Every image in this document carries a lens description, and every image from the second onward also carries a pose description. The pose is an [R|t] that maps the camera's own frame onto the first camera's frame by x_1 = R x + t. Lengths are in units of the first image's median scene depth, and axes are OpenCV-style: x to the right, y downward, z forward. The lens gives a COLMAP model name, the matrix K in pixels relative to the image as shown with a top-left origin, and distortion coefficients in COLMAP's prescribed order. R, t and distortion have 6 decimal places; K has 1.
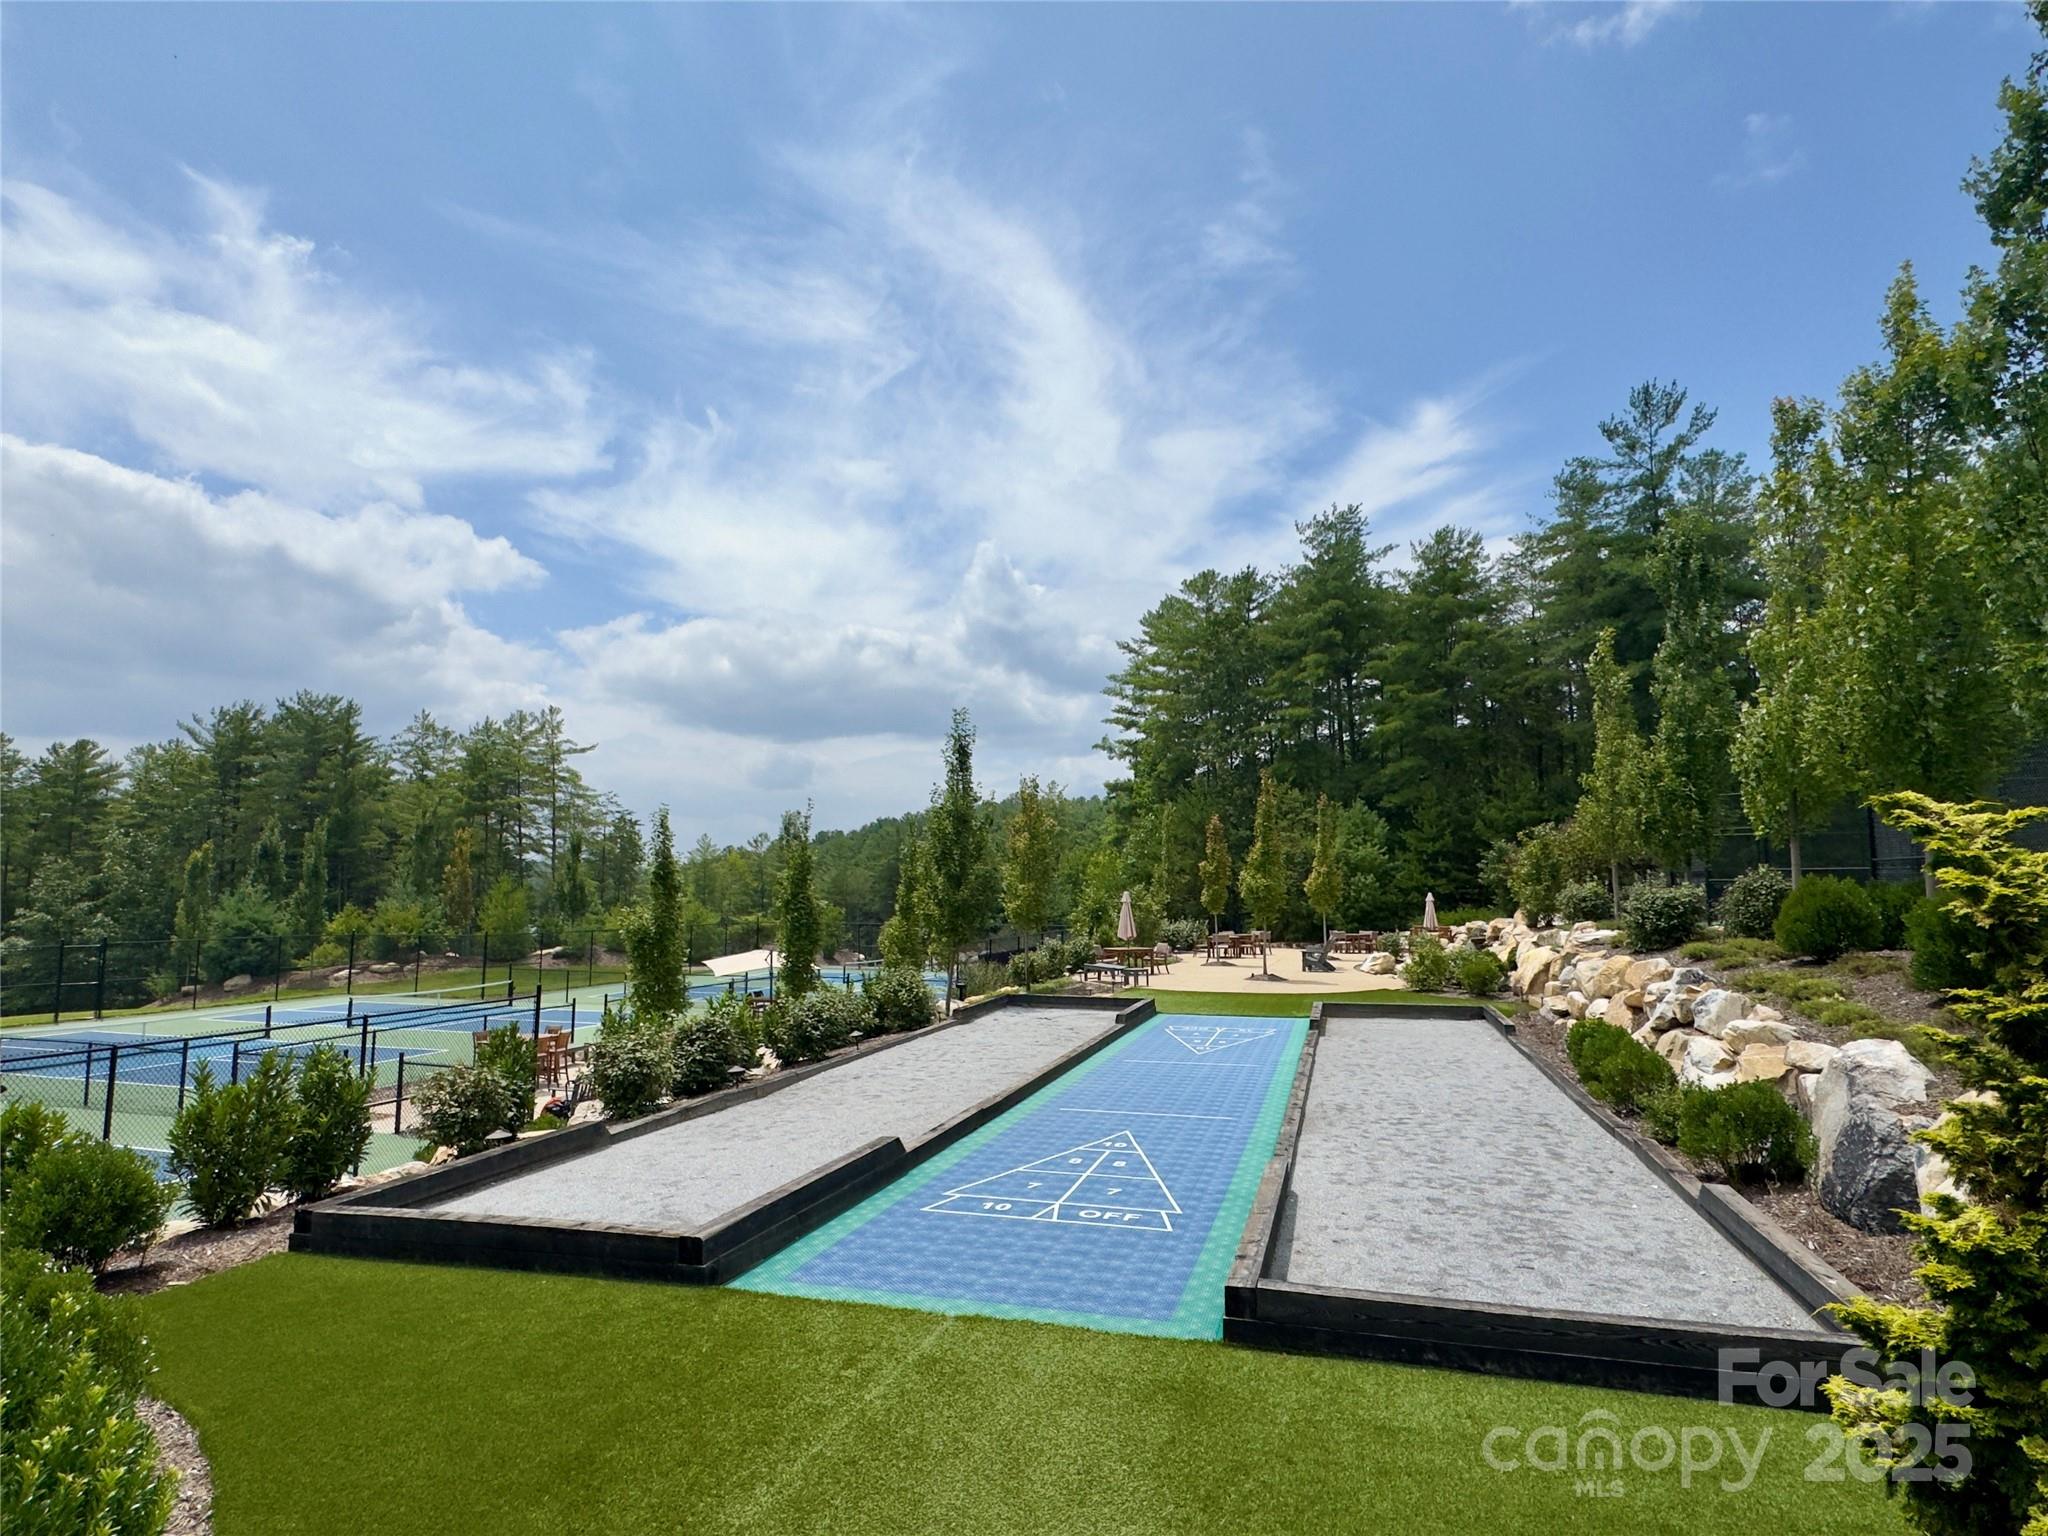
lens RADIAL K [[1135.1, 0, 1027.9], [0, 1135.1, 759.9], [0, 0, 1]] dist [-0.002219, 0.004890]
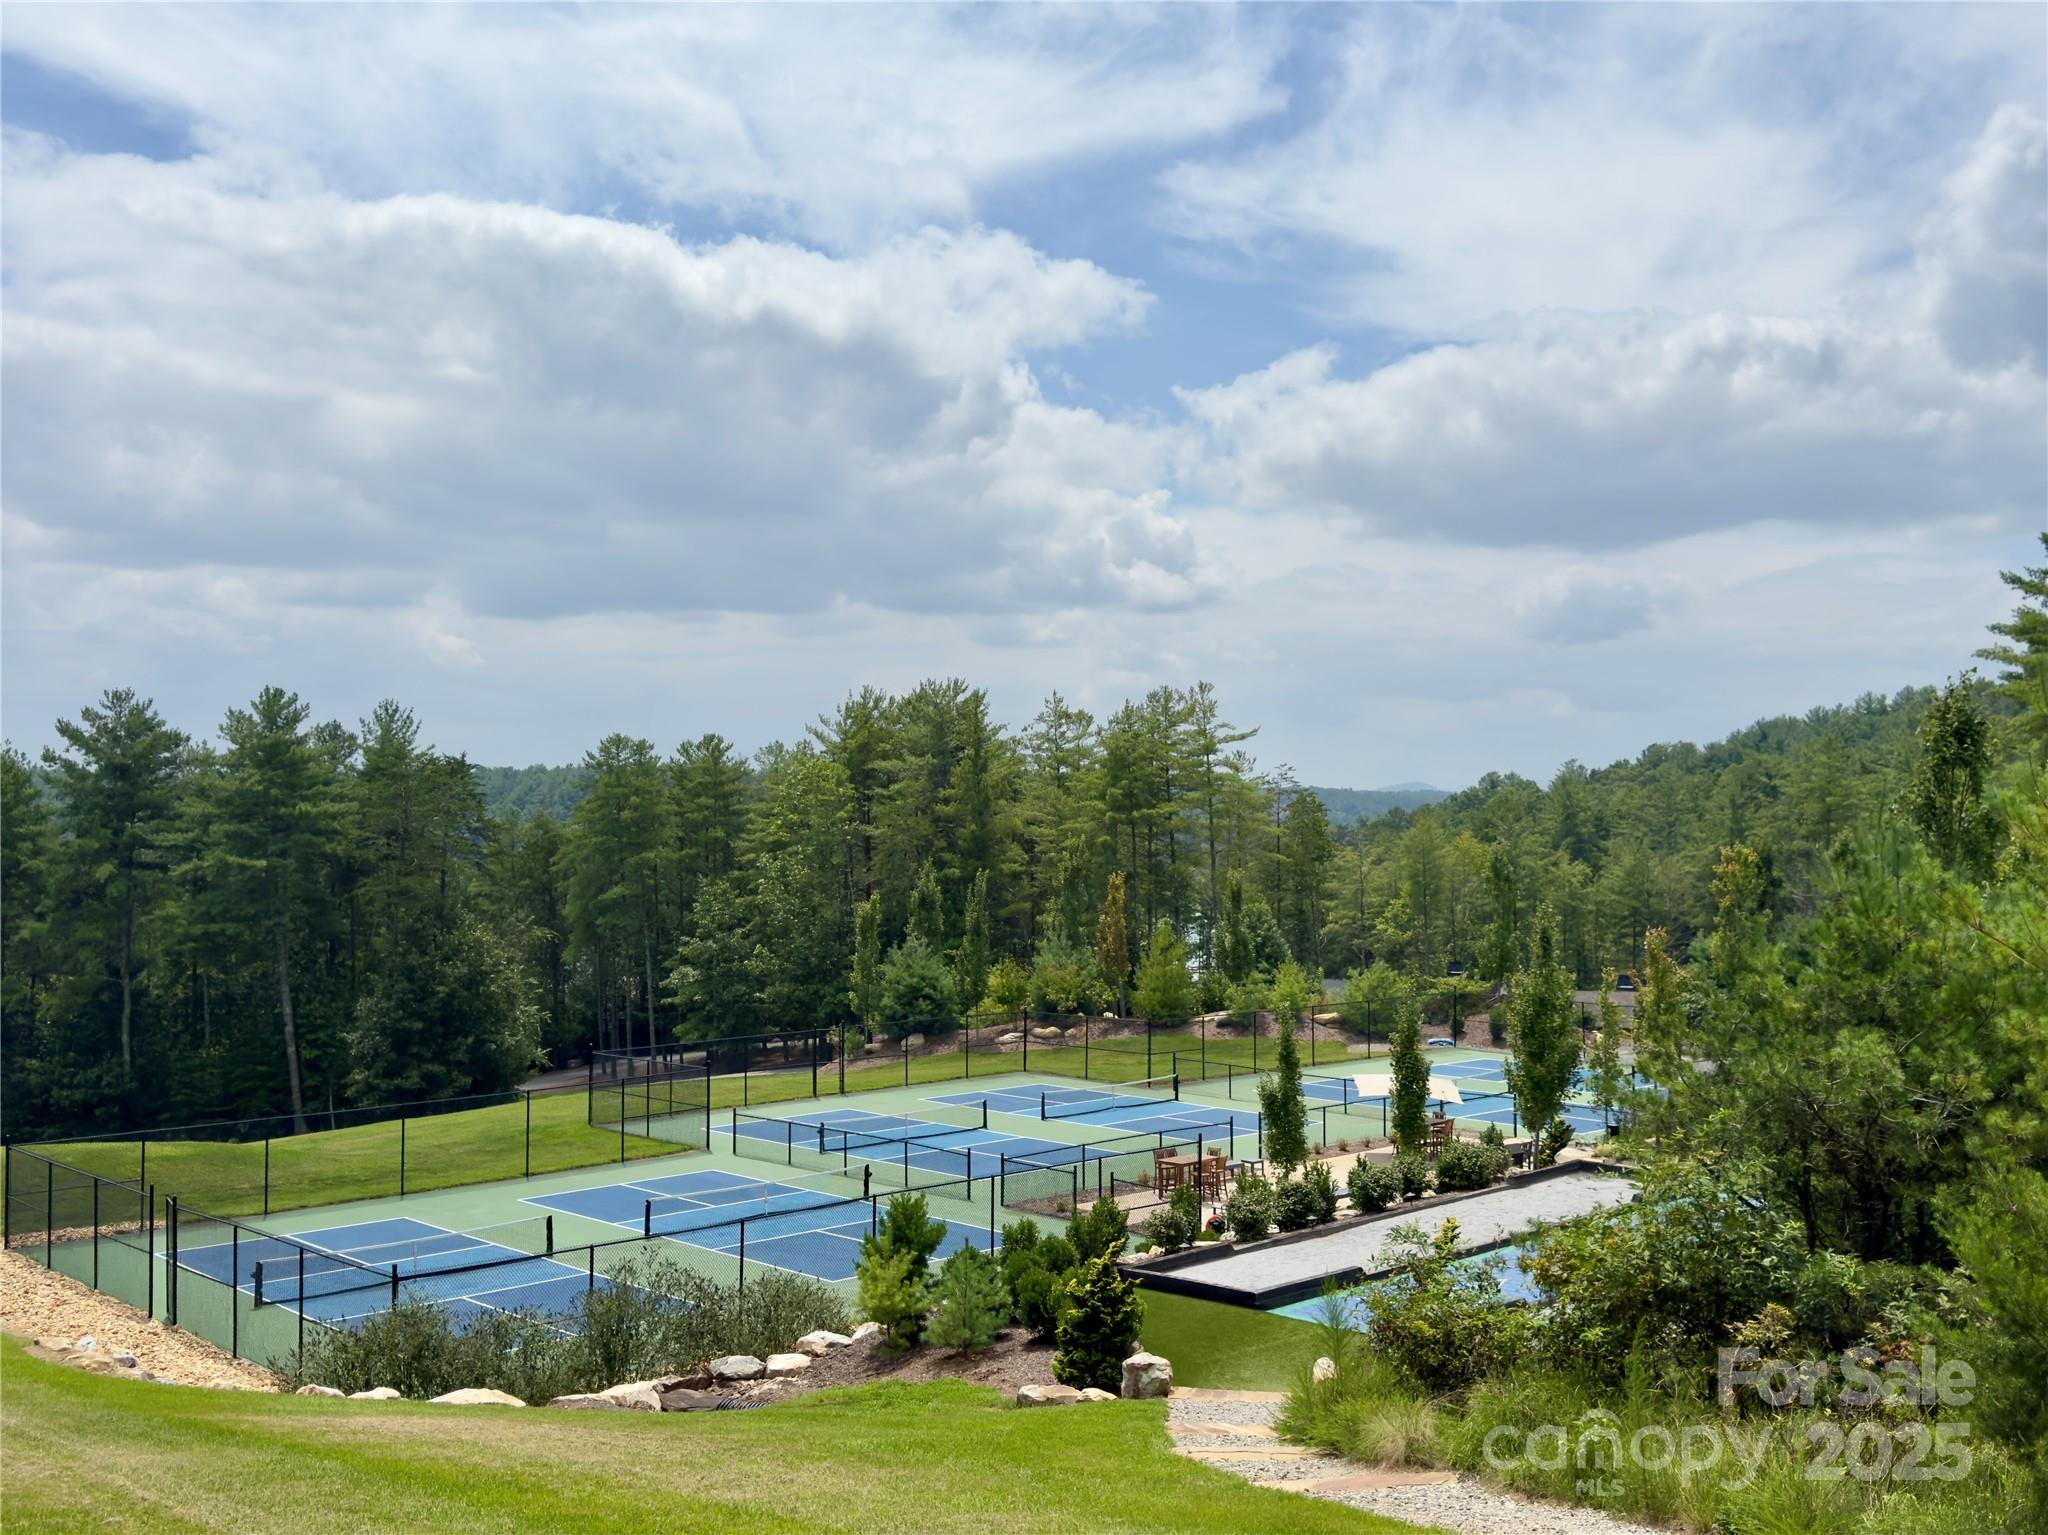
lens RADIAL K [[2311.7, 0, 1024.2], [0, 2311.7, 770.2], [0, 0, 1]] dist [0.055058, 0.000000]
pose [[0.886714, 0.003929, -0.462301, 0.285821], [0.050457, 0.993168, 0.105220, -0.230606], [0.459556, -0.116626, 0.880458, -0.642084]]
